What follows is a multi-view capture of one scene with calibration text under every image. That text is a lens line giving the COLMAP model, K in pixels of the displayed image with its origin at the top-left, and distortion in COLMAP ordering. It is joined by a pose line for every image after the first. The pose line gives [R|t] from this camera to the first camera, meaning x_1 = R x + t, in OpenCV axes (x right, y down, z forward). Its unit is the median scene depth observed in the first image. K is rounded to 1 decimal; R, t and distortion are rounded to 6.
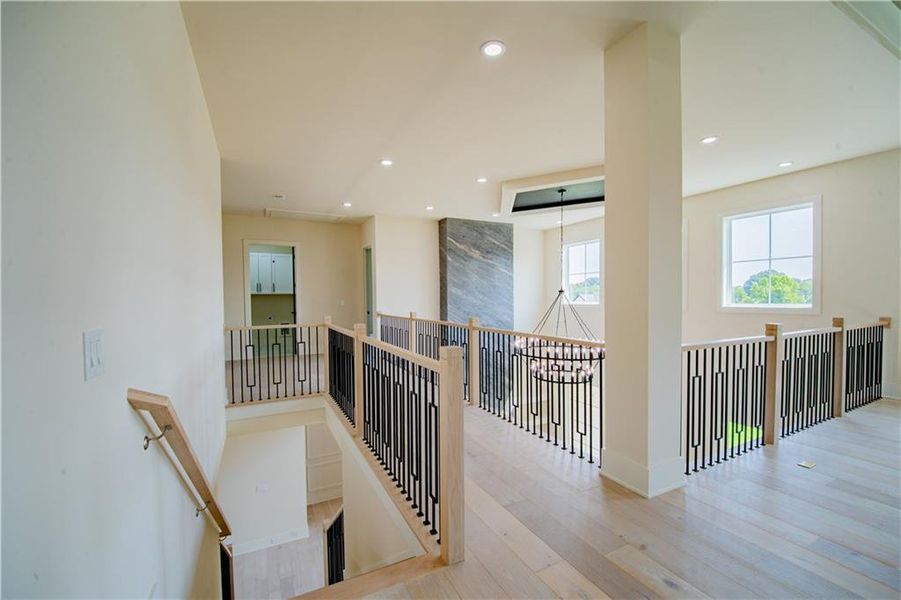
lens RADIAL K [[378.6, 0, 449.9], [0, 378.6, 302.2], [0, 0, 1]] dist [-0.011639, -0.002562]
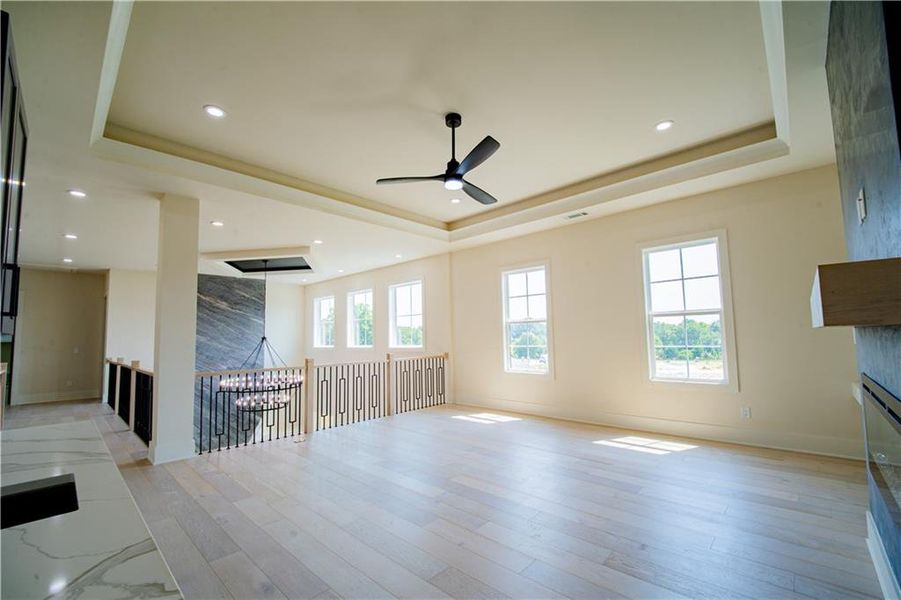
lens RADIAL K [[378.6, 0, 452.8], [0, 378.6, 300.8], [0, 0, 1]] dist [-0.011639, -0.002562]
pose [[0.931403, 0.017155, 0.363585, 0.304030], [0.021790, 0.994470, -0.102740, -0.008249], [-0.363337, 0.103615, 0.925878, -0.309518]]
